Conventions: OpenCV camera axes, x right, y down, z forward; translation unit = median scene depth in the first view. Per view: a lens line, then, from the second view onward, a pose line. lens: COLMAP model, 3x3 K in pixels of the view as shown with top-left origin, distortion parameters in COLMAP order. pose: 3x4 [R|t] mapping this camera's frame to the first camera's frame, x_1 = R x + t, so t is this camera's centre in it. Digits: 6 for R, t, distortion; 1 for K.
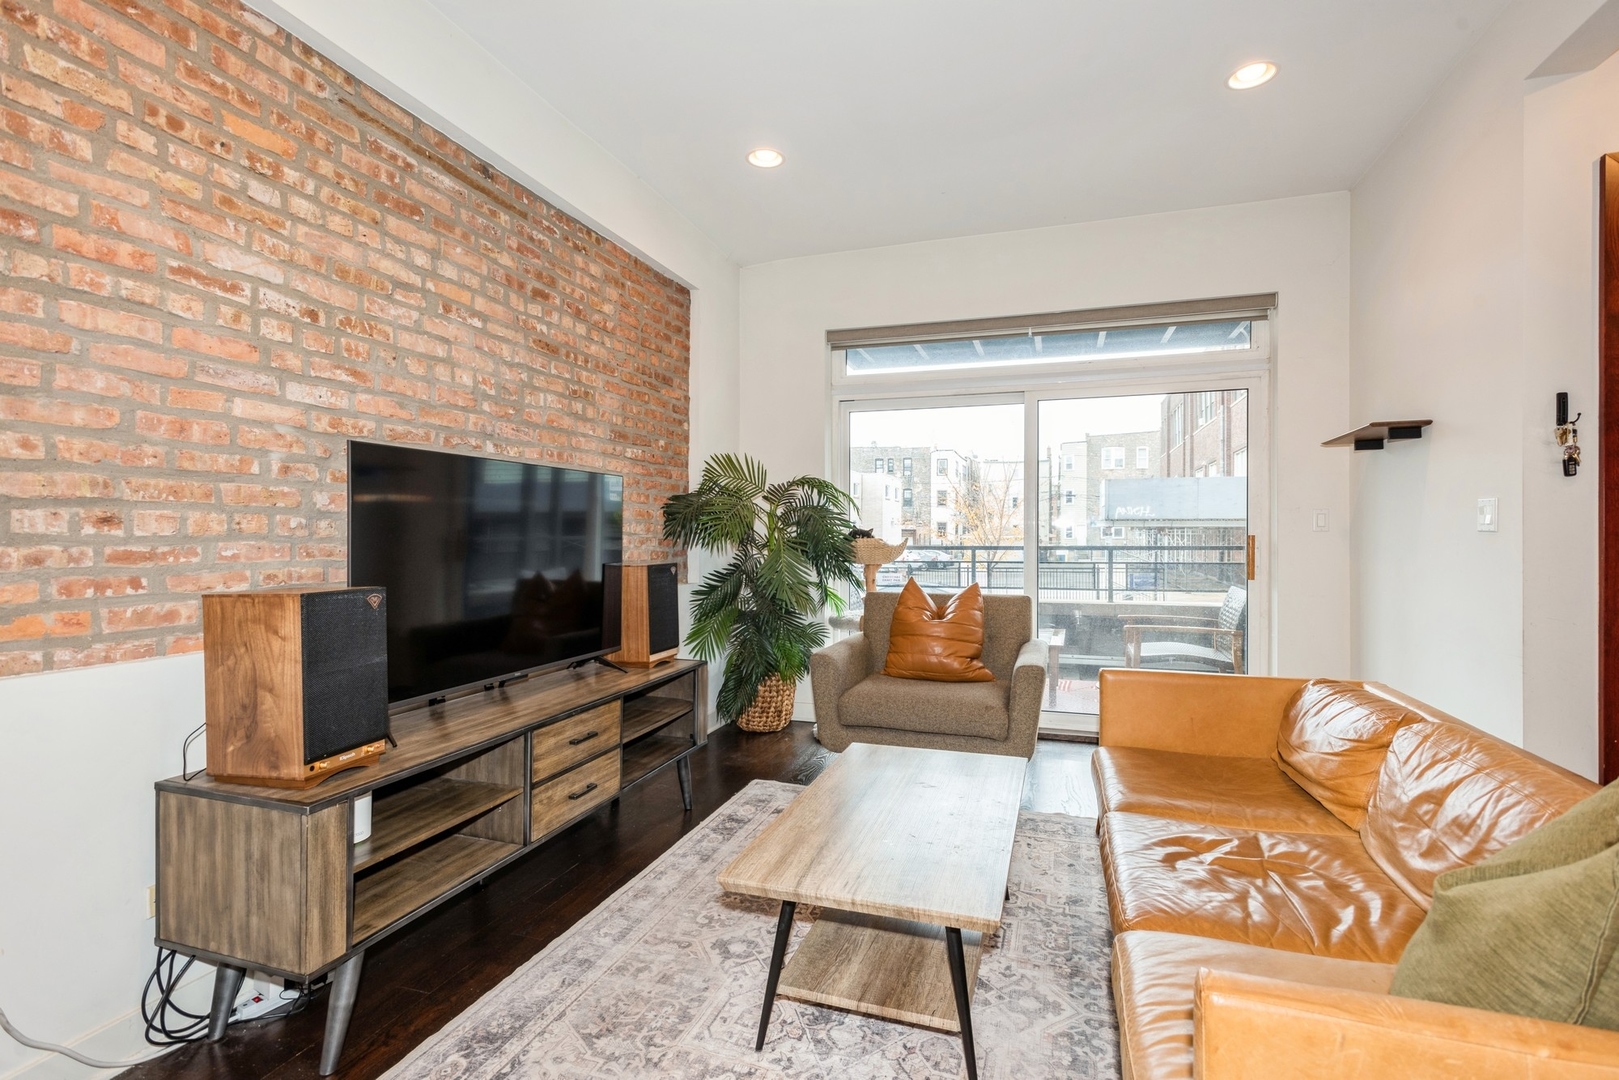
lens RADIAL K [[748.0, 0, 816.0], [0, 748.0, 538.2], [0, 0, 1]] dist [0.008045, -0.005110]
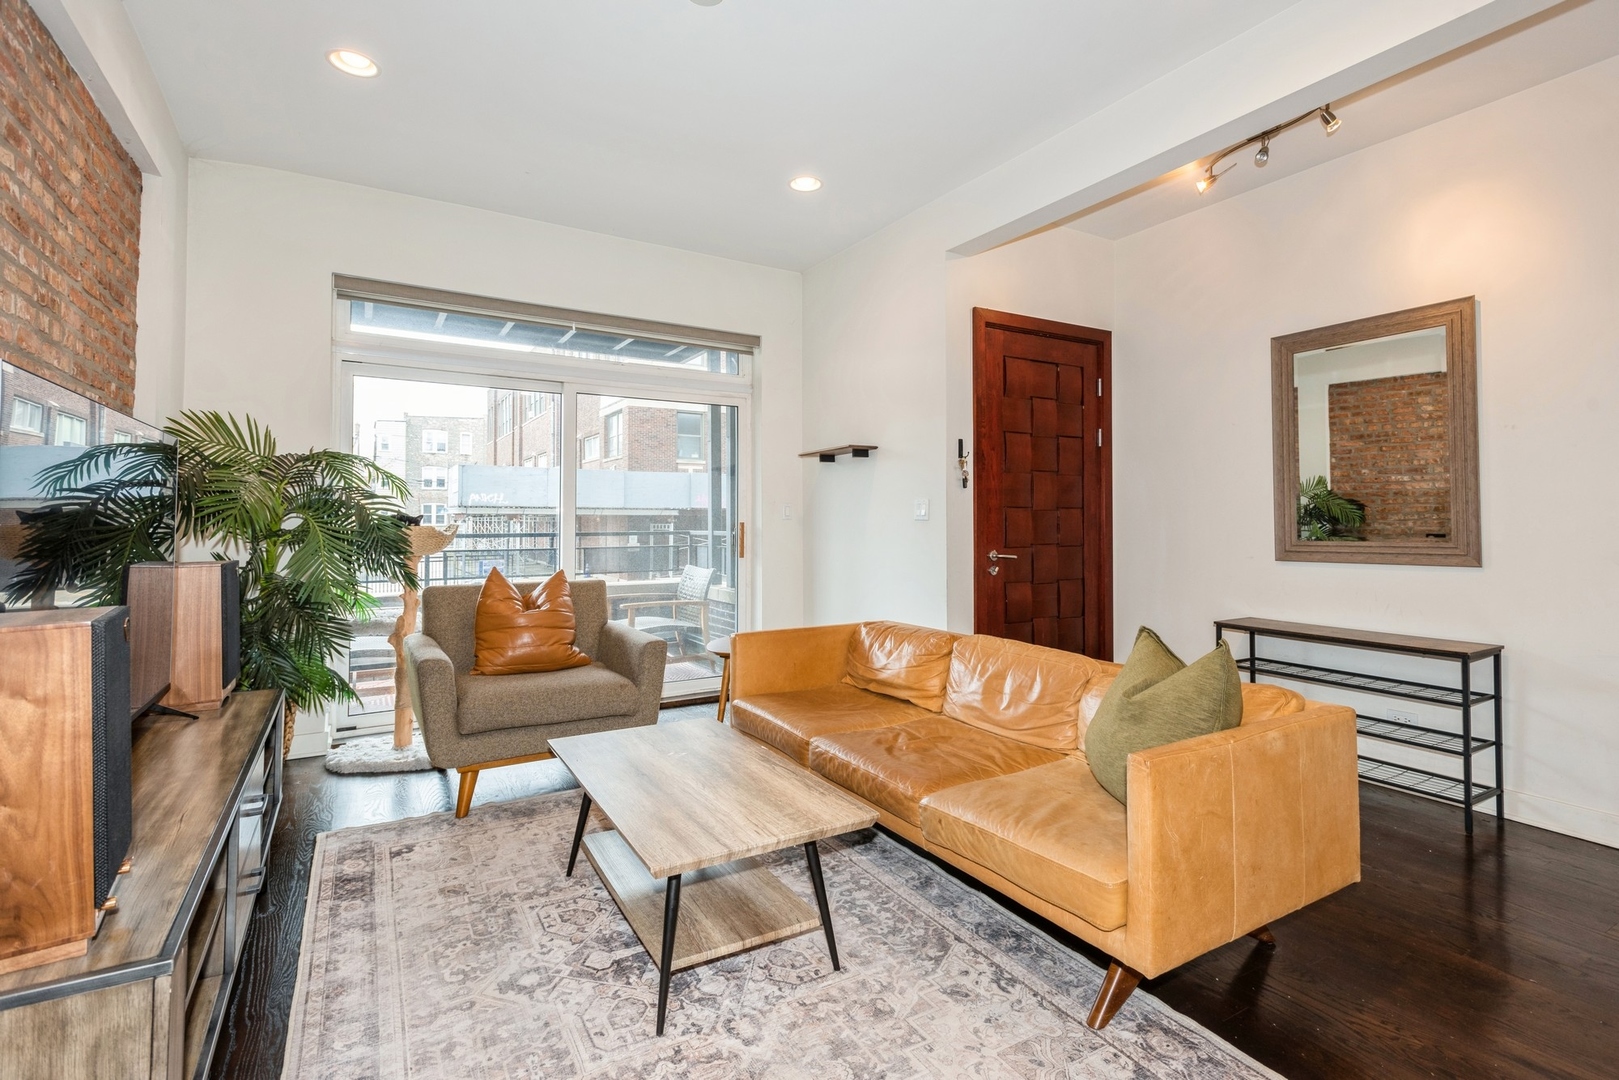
lens RADIAL K [[748.0, 0, 825.5], [0, 748.0, 506.7], [0, 0, 1]] dist [0.008045, -0.005110]
pose [[0.659381, 0.016360, 0.751631, -0.357010], [0.002584, 0.999708, -0.024027, -0.000180], [-0.751805, 0.017785, 0.659146, 0.080996]]
